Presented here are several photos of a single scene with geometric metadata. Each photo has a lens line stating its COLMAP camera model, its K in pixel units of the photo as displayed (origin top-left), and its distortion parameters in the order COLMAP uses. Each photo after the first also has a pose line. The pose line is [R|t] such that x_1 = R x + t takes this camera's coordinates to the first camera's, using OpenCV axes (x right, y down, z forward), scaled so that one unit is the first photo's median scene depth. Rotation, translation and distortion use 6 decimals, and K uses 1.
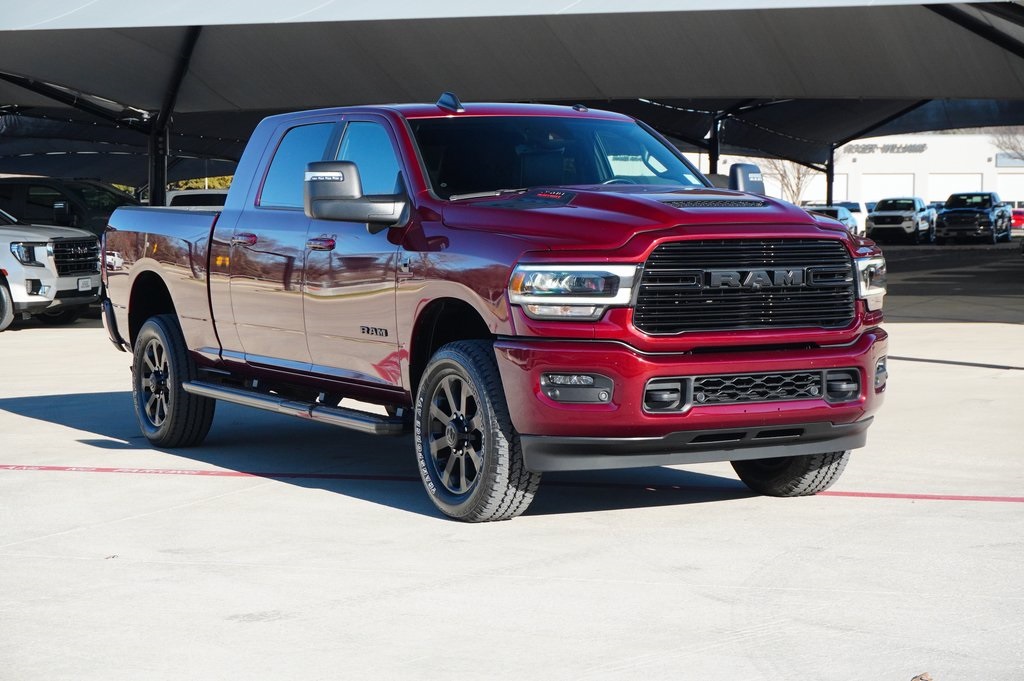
lens RADIAL K [[2173.0, 0, 512.0], [0, 2173.0, 340.5], [0, 0, 1]] dist [-0.069083, -0.015161]
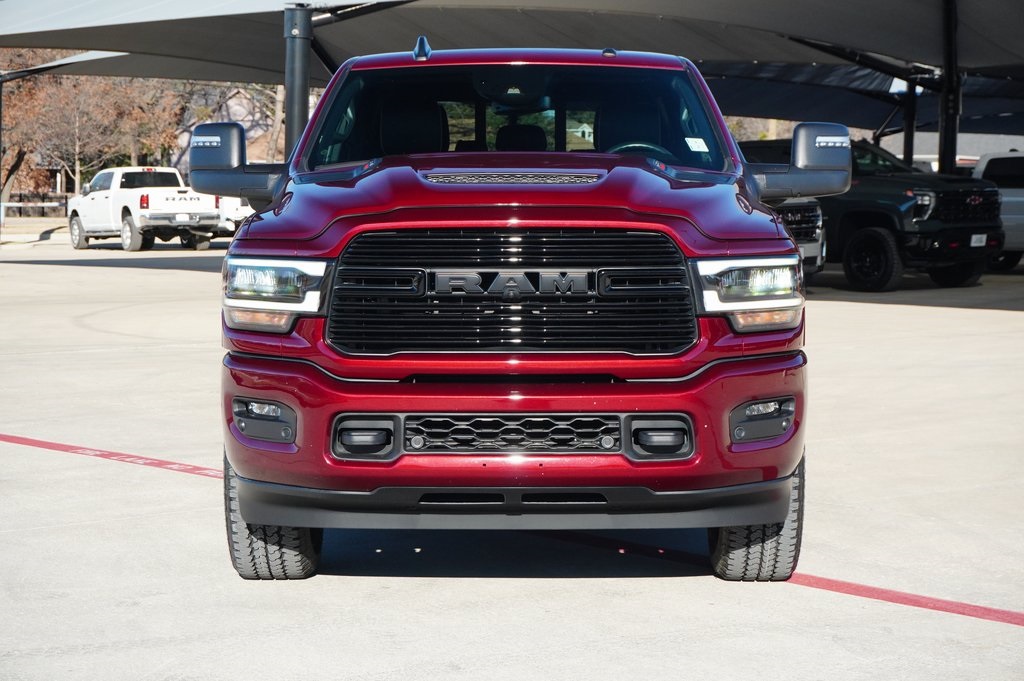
lens RADIAL K [[2173.0, 0, 512.0], [0, 2173.0, 340.5], [0, 0, 1]] dist [-0.069083, -0.015161]
pose [[0.872033, 0.041786, -0.487659, 0.463305], [-0.032833, 0.999099, 0.026897, -0.028623], [0.488344, -0.007444, 0.872620, 0.367377]]
